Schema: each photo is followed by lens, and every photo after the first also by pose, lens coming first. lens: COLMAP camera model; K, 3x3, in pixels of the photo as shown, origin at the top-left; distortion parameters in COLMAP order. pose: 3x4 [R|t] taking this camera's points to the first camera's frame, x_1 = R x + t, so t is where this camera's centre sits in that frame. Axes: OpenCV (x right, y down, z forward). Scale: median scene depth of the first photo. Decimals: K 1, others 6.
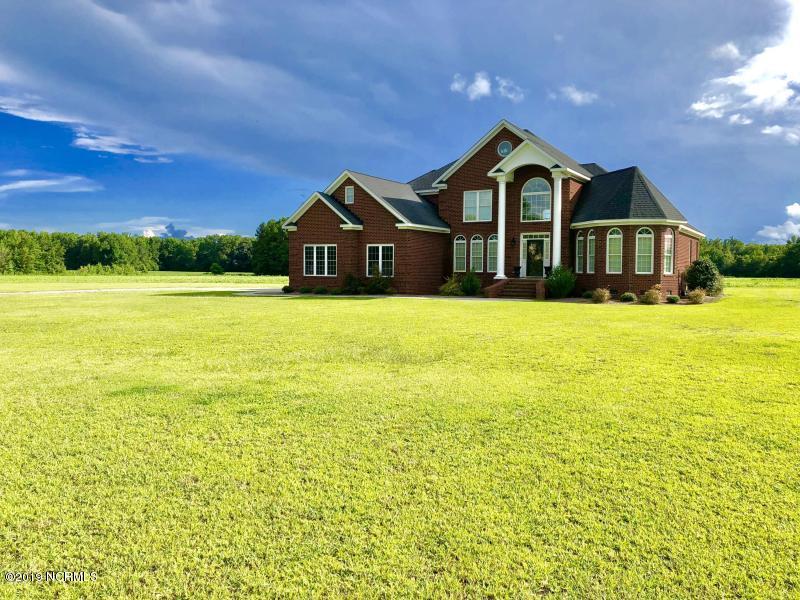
lens RADIAL K [[654.1, 0, 395.9], [0, 654.1, 294.3], [0, 0, 1]] dist [0.010103, -0.001861]
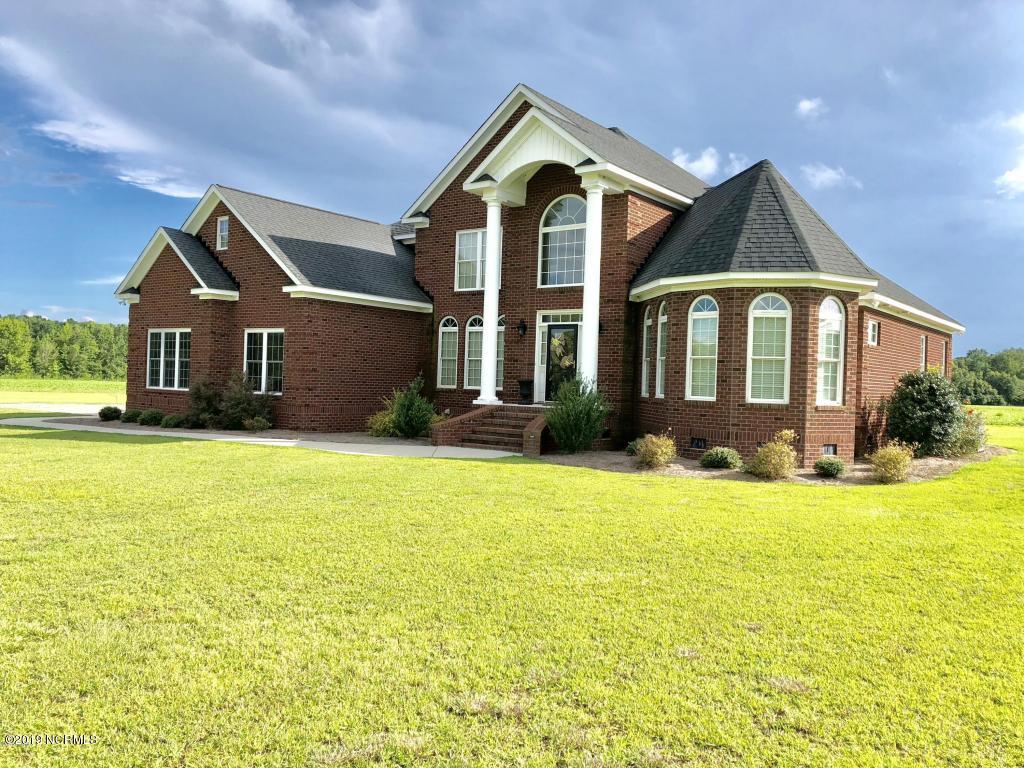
lens RADIAL K [[837.3, 0, 506.7], [0, 837.3, 376.7], [0, 0, 1]] dist [0.010103, -0.001861]
pose [[0.993436, 0.023895, -0.111865, 0.241515], [-0.029074, 0.998568, -0.044897, -0.016886], [0.110632, 0.047855, 0.992709, 0.395006]]
